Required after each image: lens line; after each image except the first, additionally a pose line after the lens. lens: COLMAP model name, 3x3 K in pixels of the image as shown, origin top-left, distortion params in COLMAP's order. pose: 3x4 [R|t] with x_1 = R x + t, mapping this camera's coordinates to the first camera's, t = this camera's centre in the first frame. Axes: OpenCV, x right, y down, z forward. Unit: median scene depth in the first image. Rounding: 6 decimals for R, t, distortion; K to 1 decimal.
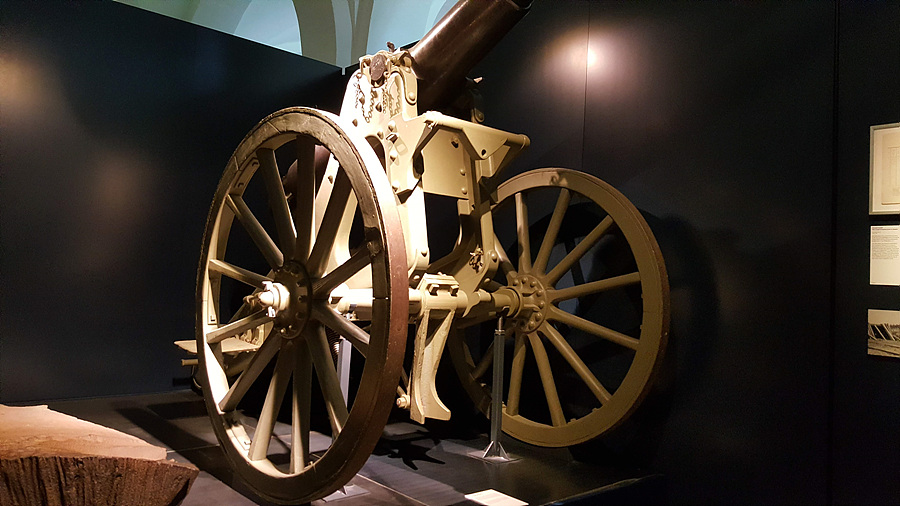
lens RADIAL K [[692.4, 0, 450.6], [0, 692.4, 252.3], [0, 0, 1]] dist [-0.000086, -0.005011]
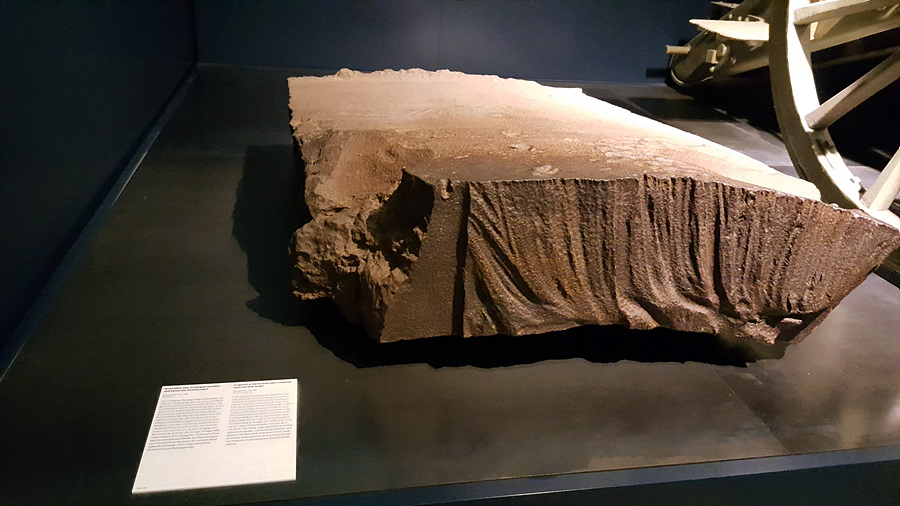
lens RADIAL K [[692.4, 0, 449.5], [0, 692.4, 253.7], [0, 0, 1]] dist [-0.000086, -0.005011]
pose [[0.881578, 0.223155, -0.415960, -0.506300], [-0.028181, 0.904508, 0.425525, 0.089571], [0.471197, -0.363411, 0.803683, 0.345819]]
